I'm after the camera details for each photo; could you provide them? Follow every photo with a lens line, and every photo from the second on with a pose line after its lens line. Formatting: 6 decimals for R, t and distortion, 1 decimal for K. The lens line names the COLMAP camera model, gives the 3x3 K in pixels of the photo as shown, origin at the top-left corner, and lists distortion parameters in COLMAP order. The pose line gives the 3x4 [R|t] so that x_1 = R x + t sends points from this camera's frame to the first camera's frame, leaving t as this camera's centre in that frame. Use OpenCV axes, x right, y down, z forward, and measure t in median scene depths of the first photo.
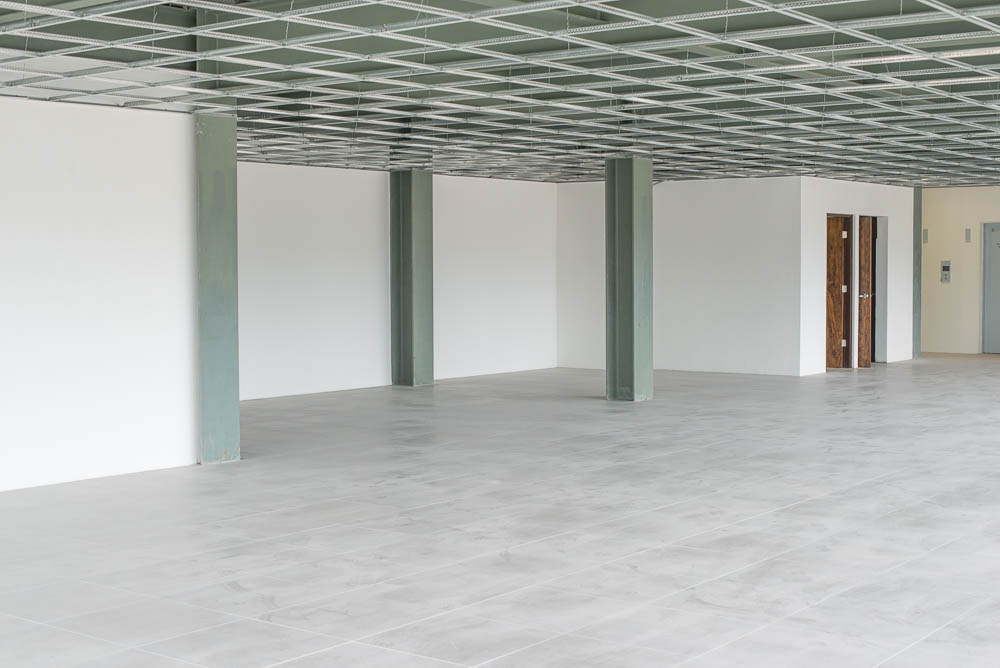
lens RADIAL K [[1422.6, 0, 500.0], [0, 1422.6, 334.0], [0, 0, 1]] dist [-0.103244, 0.015929]
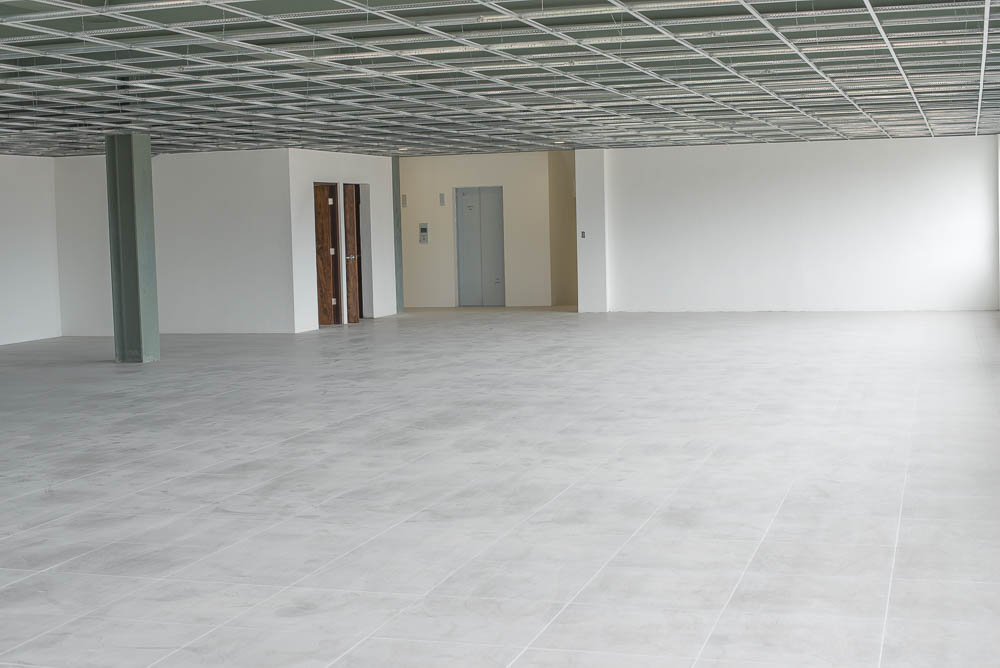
lens RADIAL K [[1441.7, 0, 500.0], [0, 1441.7, 334.0], [0, 0, 1]] dist [-0.081697, 0.009255]
pose [[0.937862, -0.047688, 0.343717, -0.030199], [0.040100, 0.998770, 0.029154, 0.006918], [-0.344684, -0.013560, 0.938621, -0.133795]]
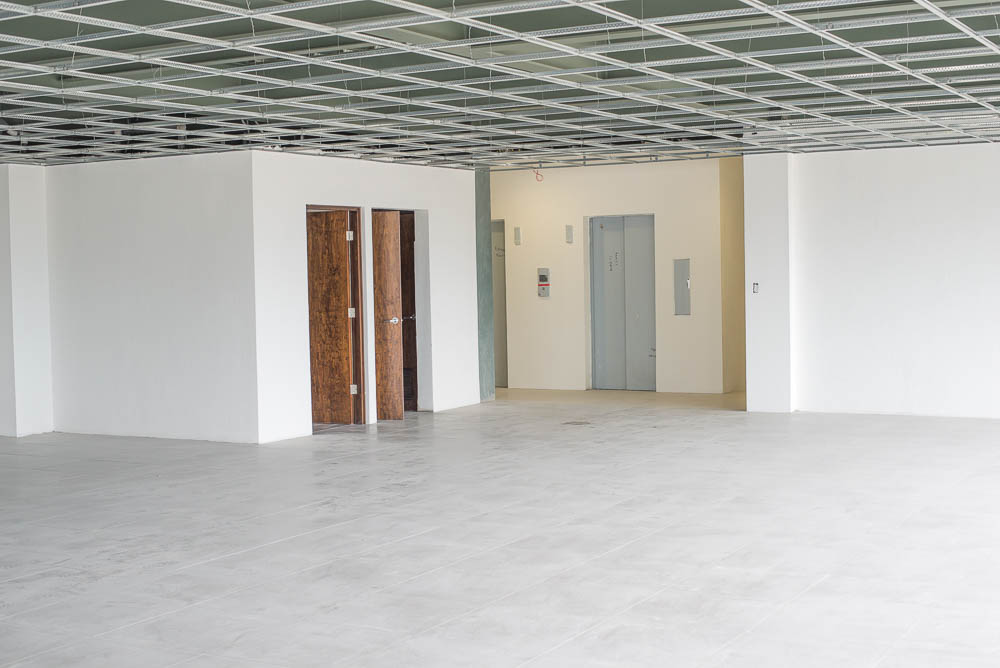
lens RADIAL K [[1425.8, 0, 500.0], [0, 1425.8, 334.0], [0, 0, 1]] dist [0.103632, 0.007170]
pose [[0.990983, -0.024217, 0.131779, 0.354857], [0.024983, 0.999679, -0.004162, -0.025648], [-0.131636, 0.007417, 0.991270, 0.443461]]
